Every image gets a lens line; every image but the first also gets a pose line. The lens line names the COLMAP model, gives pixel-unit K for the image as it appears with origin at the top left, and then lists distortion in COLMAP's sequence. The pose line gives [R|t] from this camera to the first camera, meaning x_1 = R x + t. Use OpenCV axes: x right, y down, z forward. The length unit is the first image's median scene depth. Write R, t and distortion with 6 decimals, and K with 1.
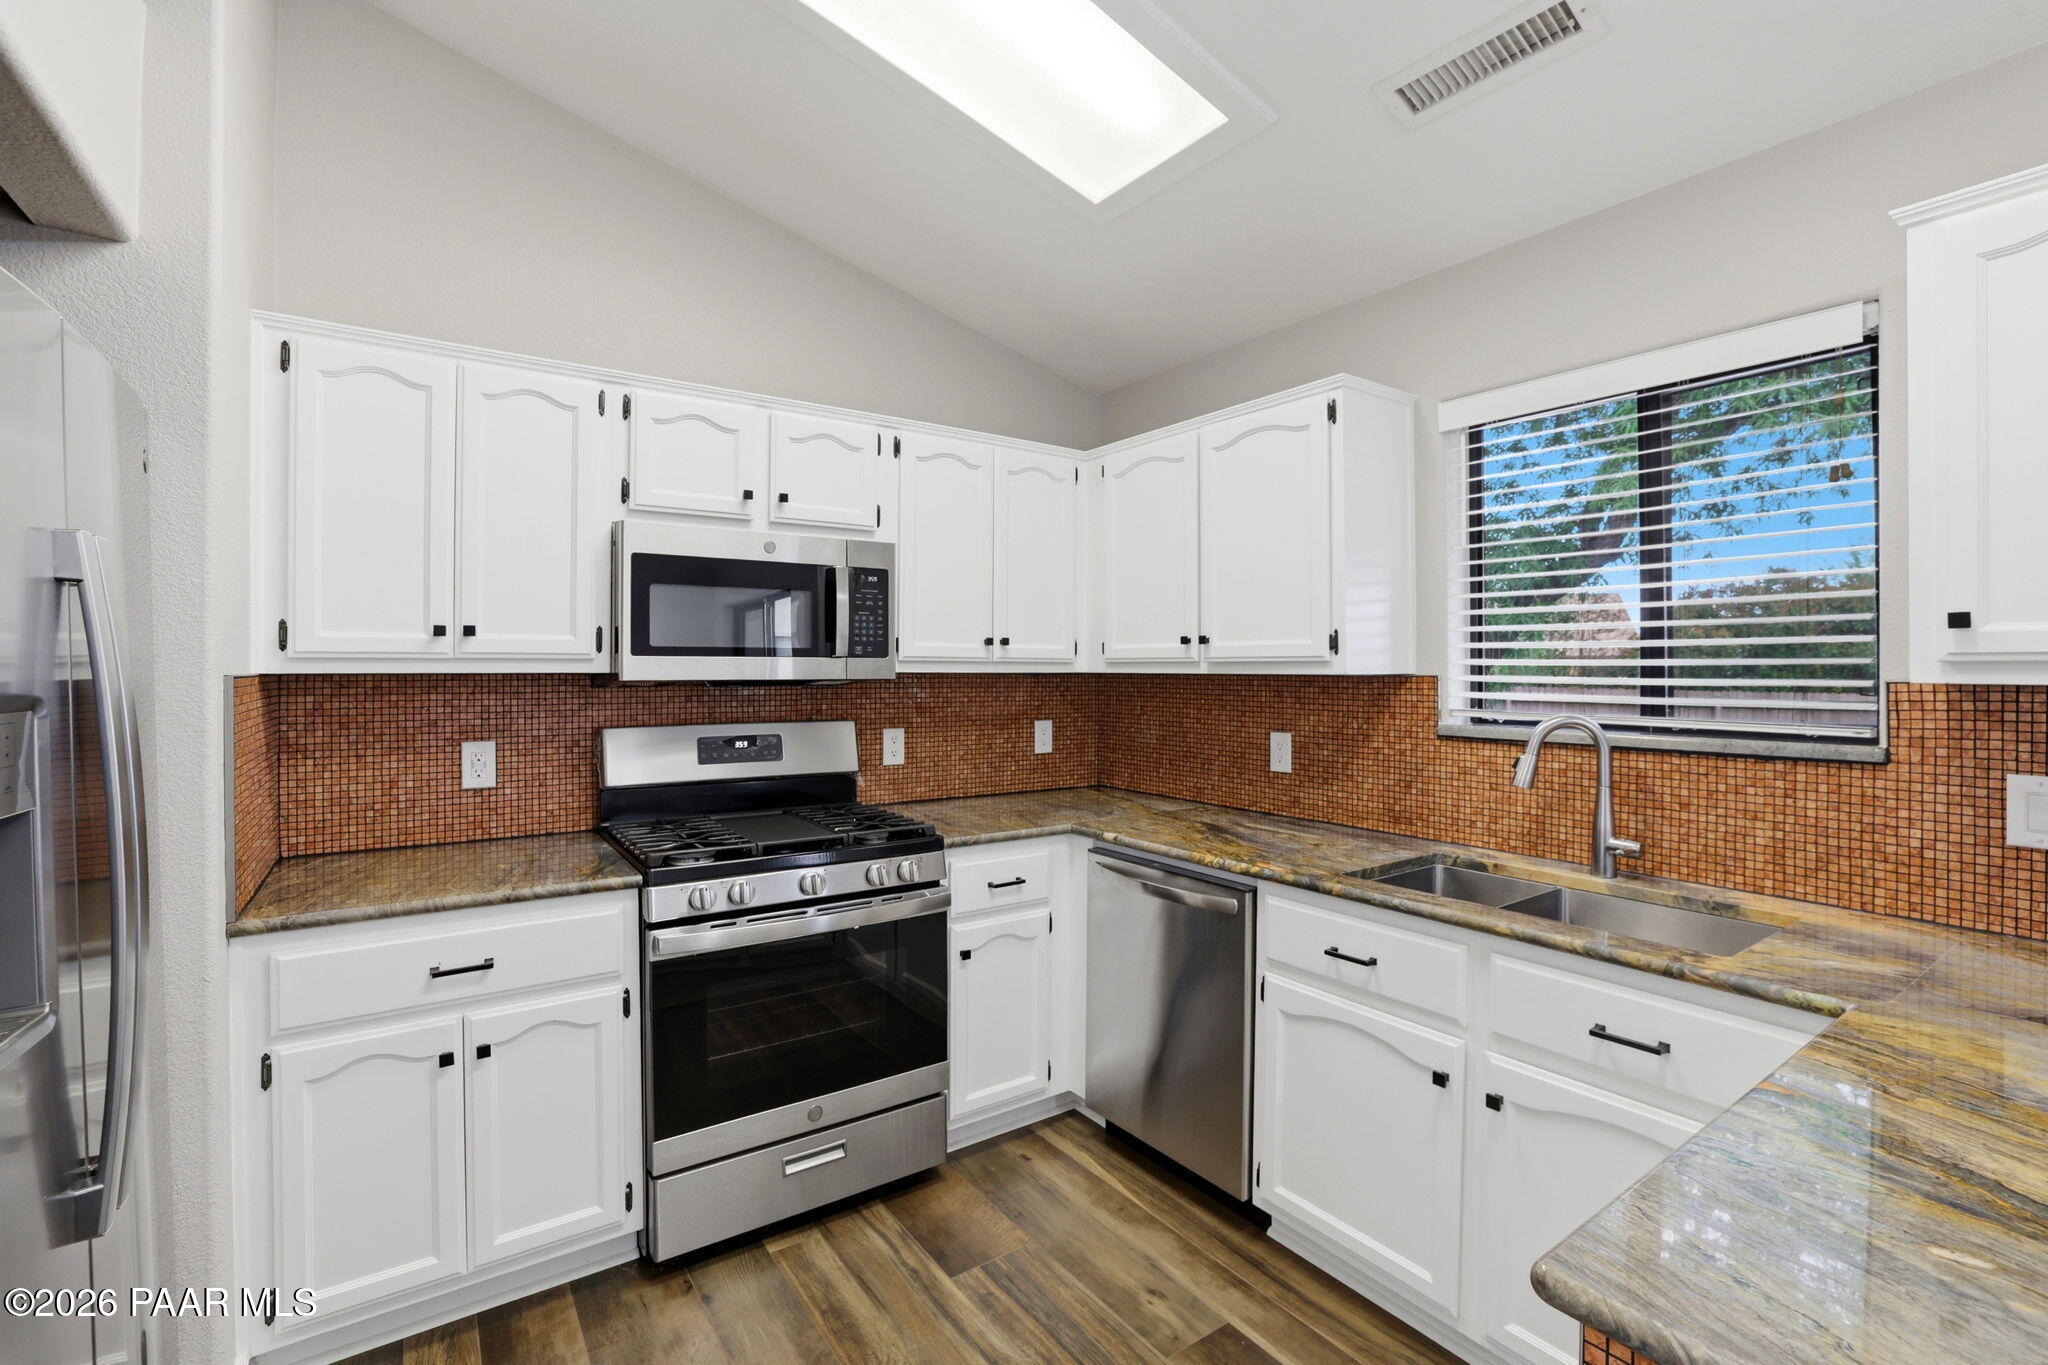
lens RADIAL K [[887.6, 0, 1029.6], [0, 887.6, 668.9], [0, 0, 1]] dist [-0.054474, 0.019604]
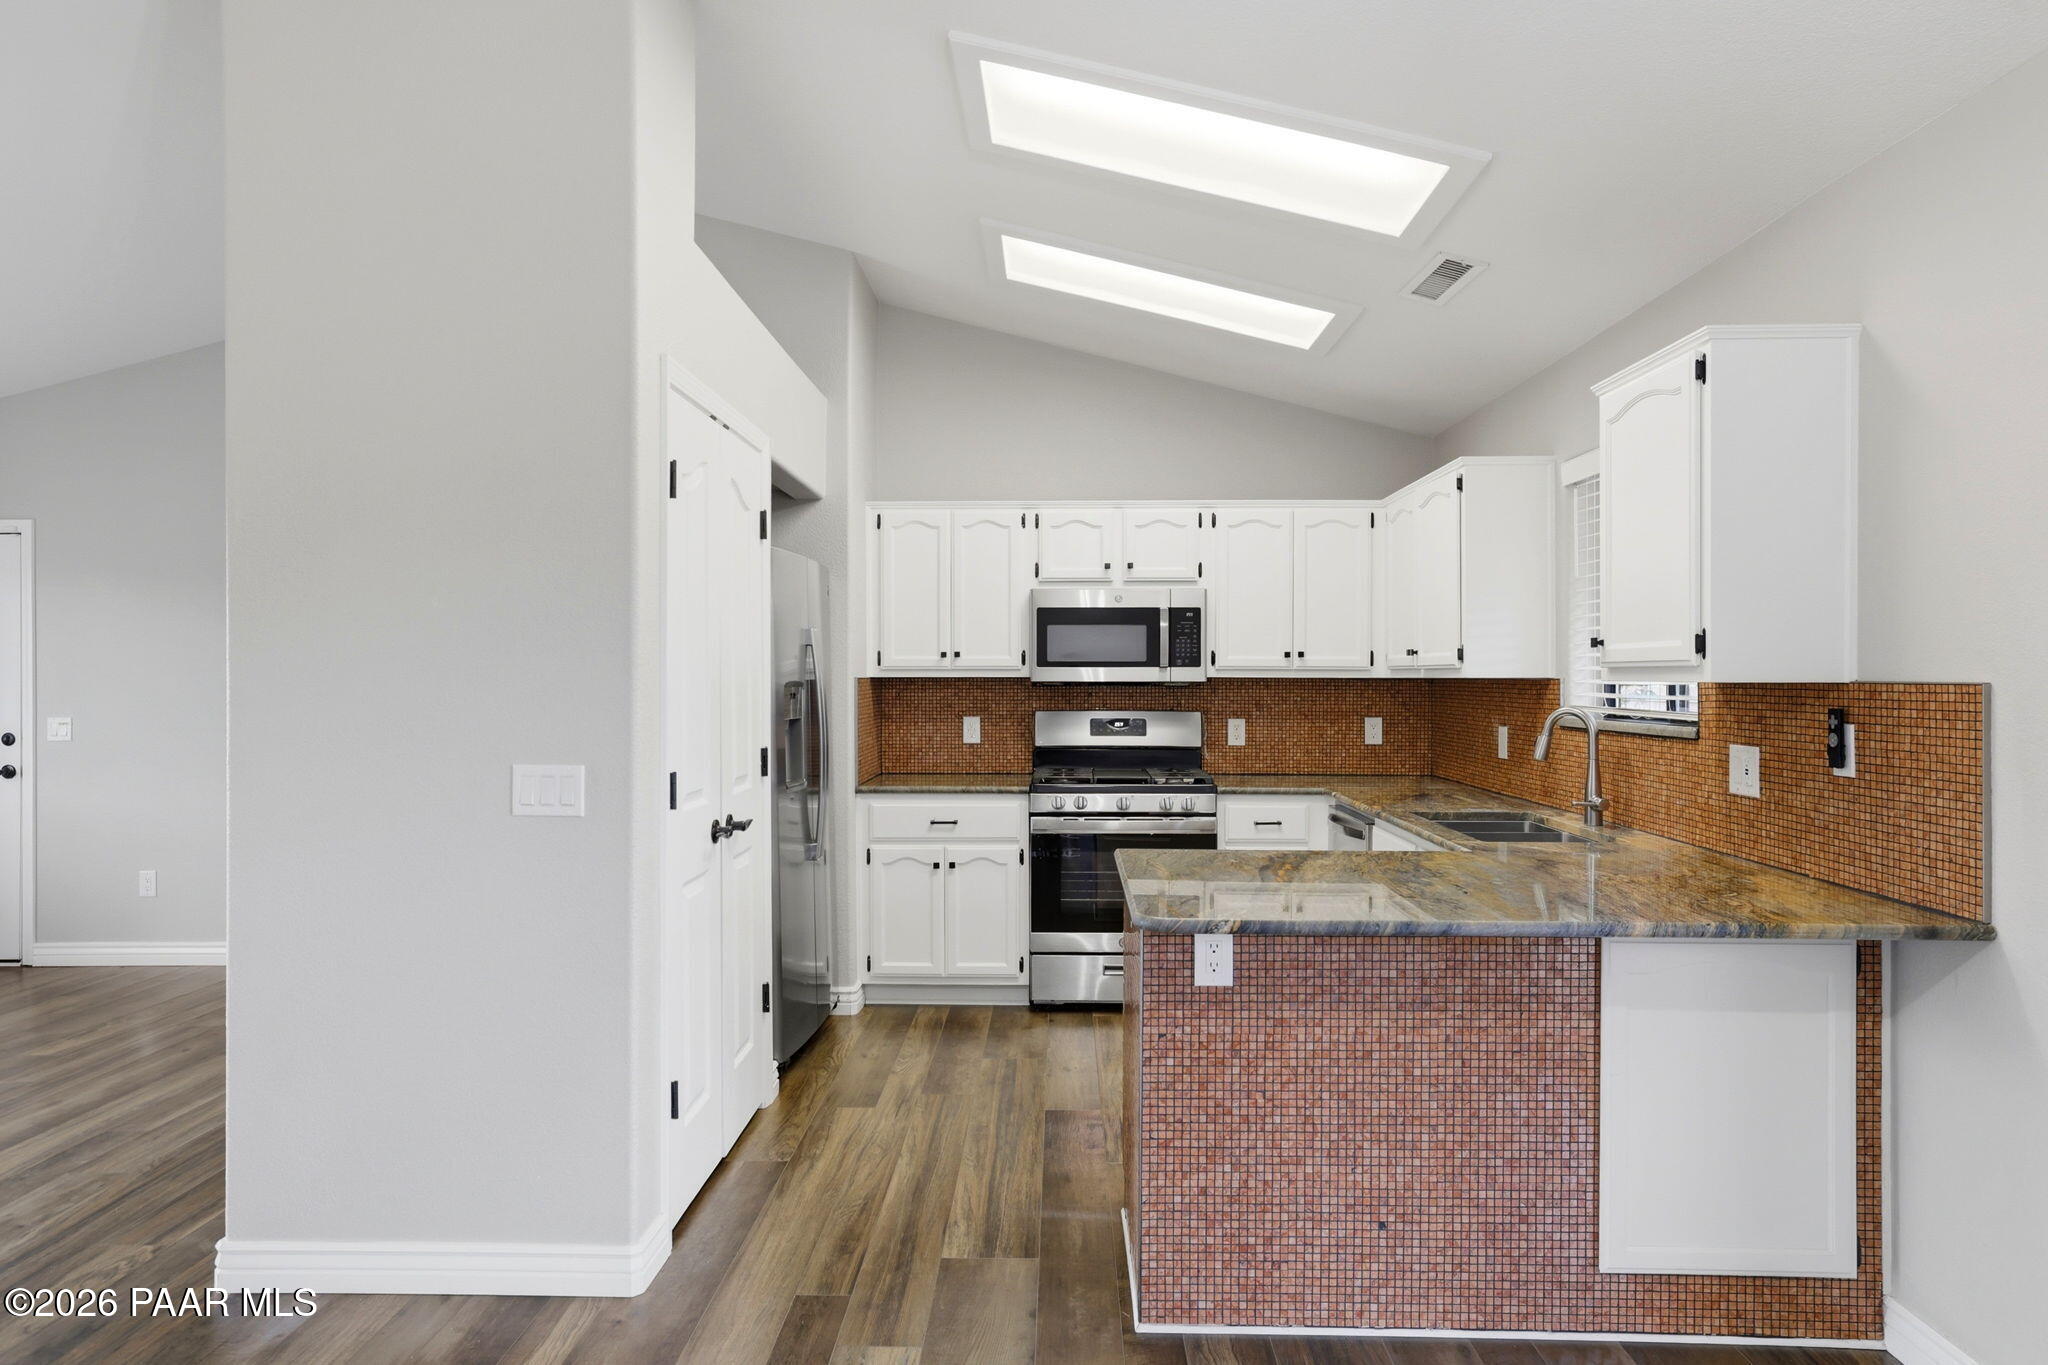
lens RADIAL K [[1020.2, 0, 1024.0], [0, 1020.2, 682.5], [0, 0, 1]] dist [-0.025212, -0.000164]
pose [[0.813470, 0.002302, -0.581603, 0.679879], [0.000318, 0.999990, 0.004403, 0.006299], [0.581607, -0.003767, 0.813461, -0.638277]]
